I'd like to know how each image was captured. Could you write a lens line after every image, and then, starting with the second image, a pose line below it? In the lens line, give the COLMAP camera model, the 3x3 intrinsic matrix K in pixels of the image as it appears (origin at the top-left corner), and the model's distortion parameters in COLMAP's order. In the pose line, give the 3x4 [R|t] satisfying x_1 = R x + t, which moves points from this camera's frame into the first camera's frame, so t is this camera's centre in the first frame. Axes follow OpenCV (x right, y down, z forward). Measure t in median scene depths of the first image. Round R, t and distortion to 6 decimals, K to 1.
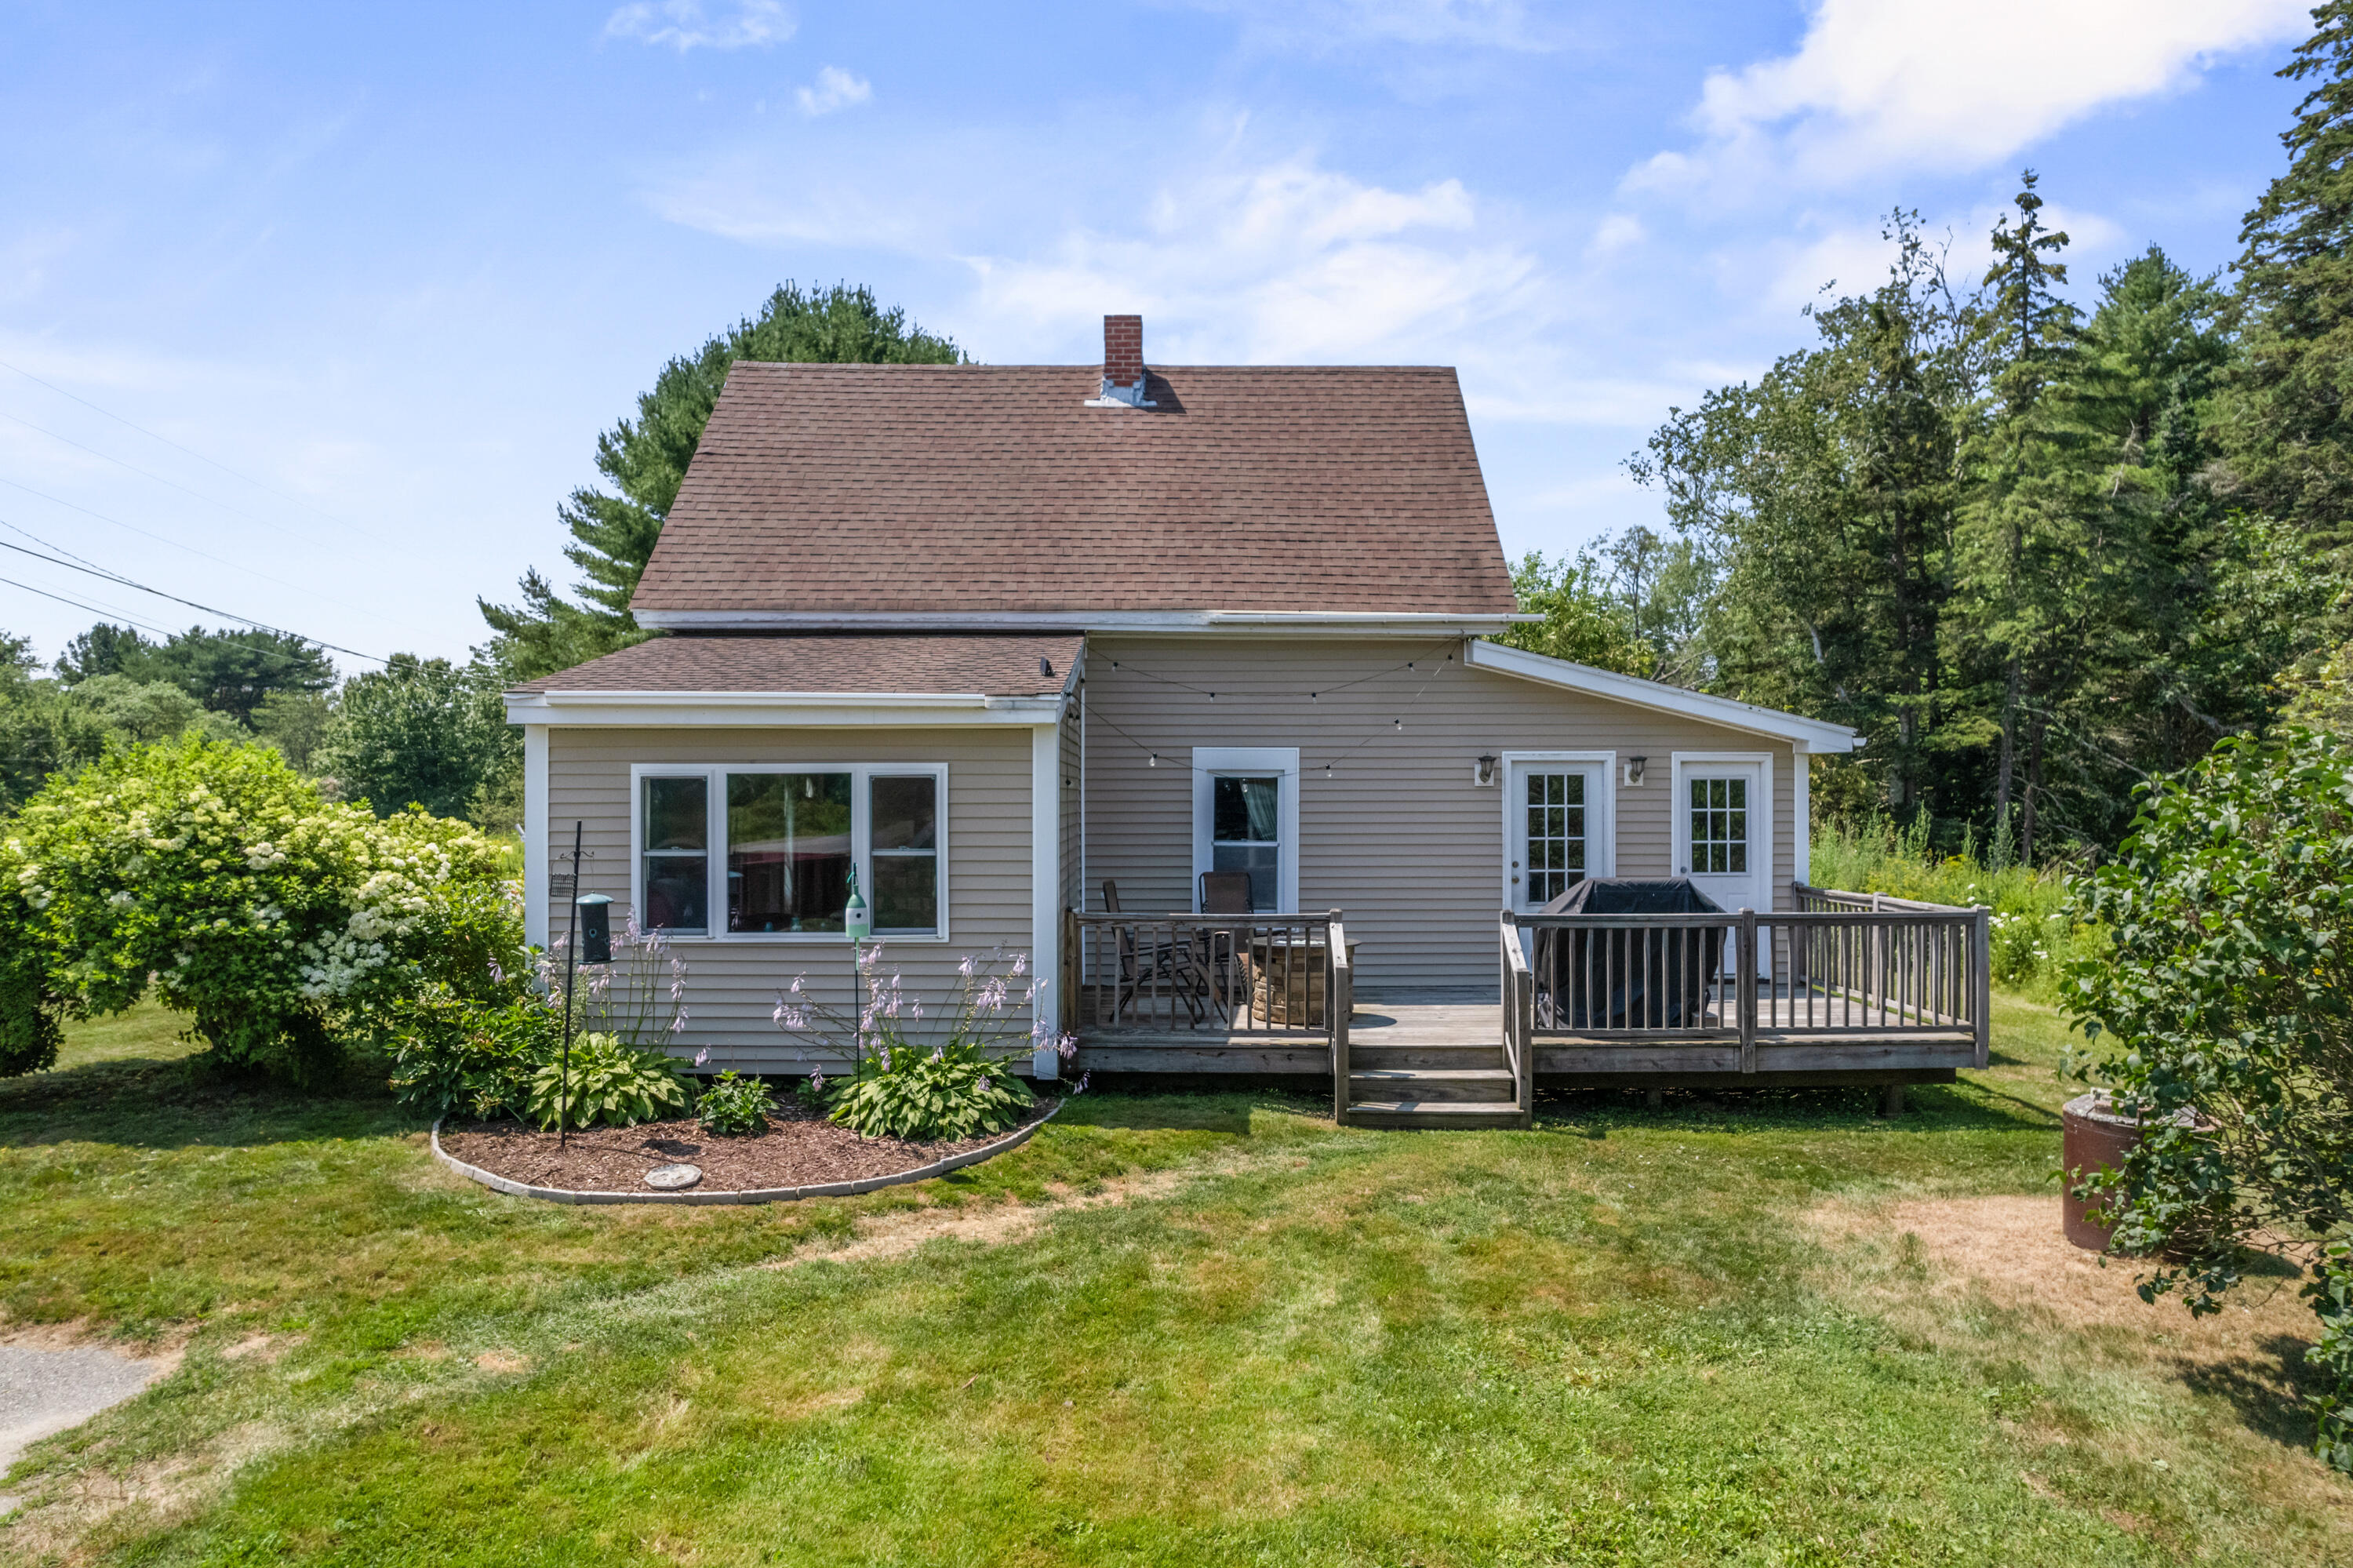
lens RADIAL K [[1508.7, 0, 1176.5], [0, 1508.7, 784.0], [0, 0, 1]] dist [-0.072382, 0.065591]
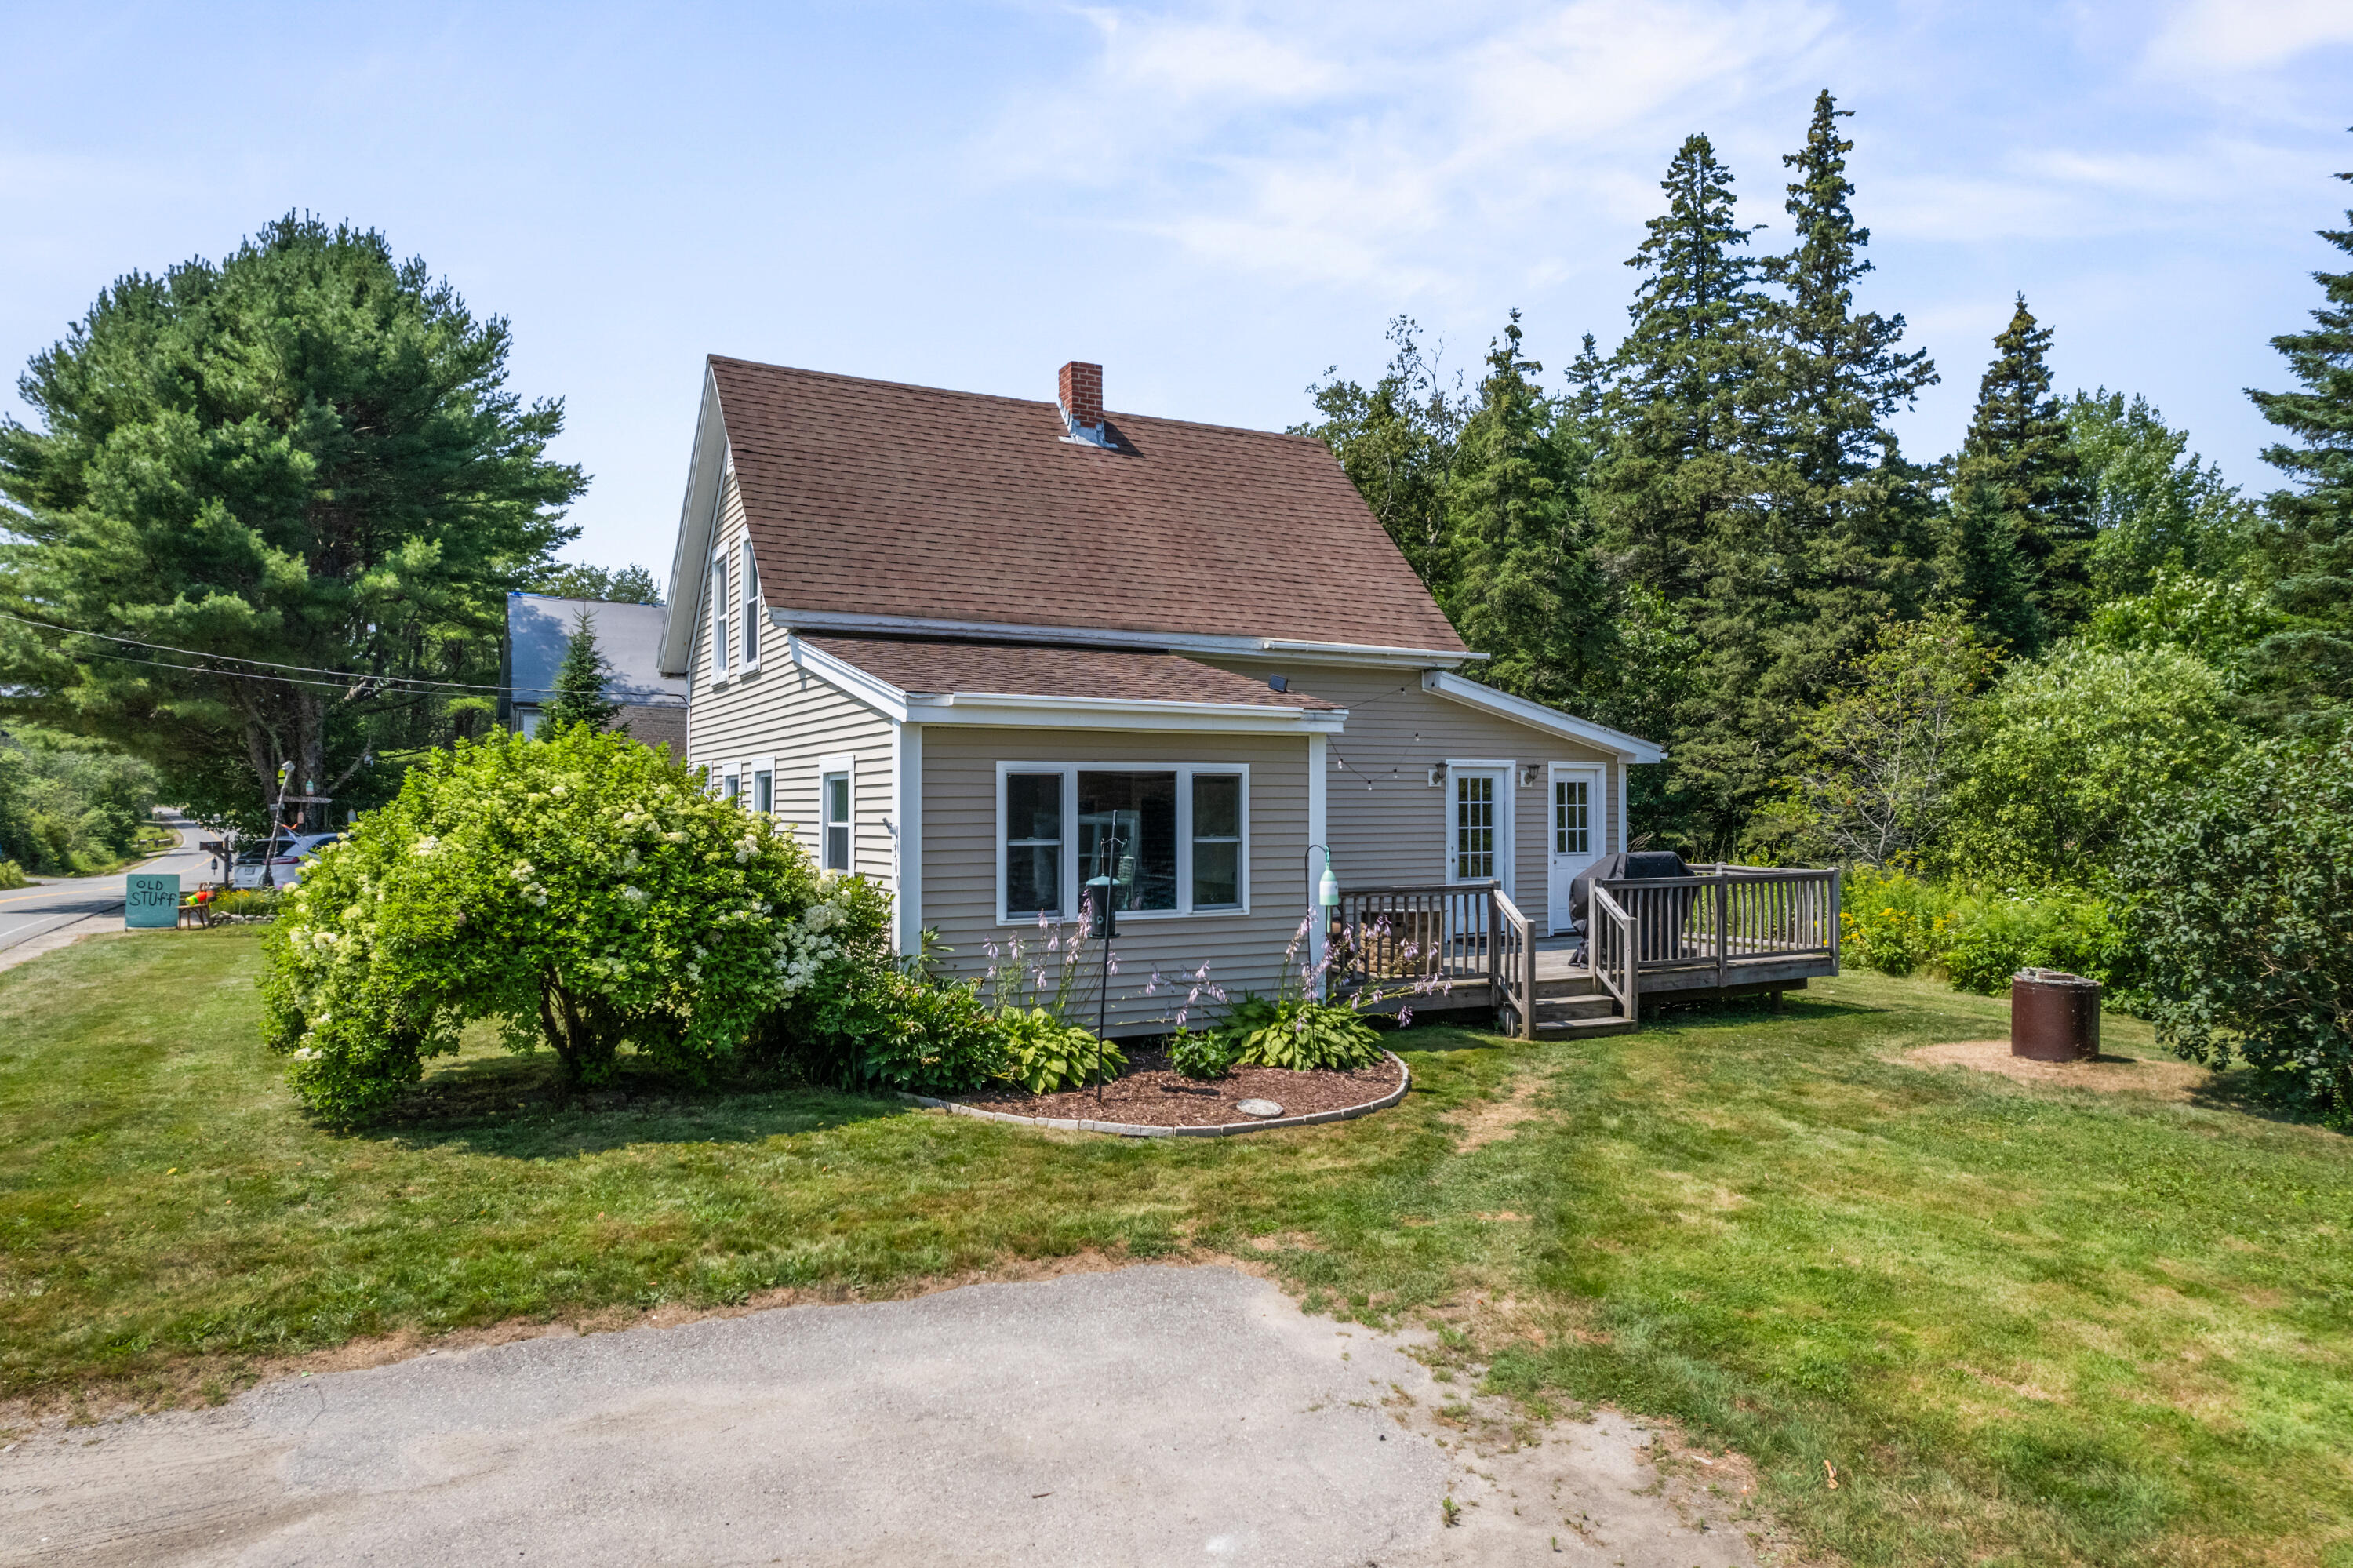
lens RADIAL K [[1508.7, 0, 1176.5], [0, 1508.7, 784.0], [0, 0, 1]] dist [-0.072382, 0.065591]
pose [[0.887235, 0.005149, 0.461289, -0.570661], [-0.003447, 0.999984, -0.004532, 0.005752], [-0.461305, 0.002431, 0.887238, -0.022551]]
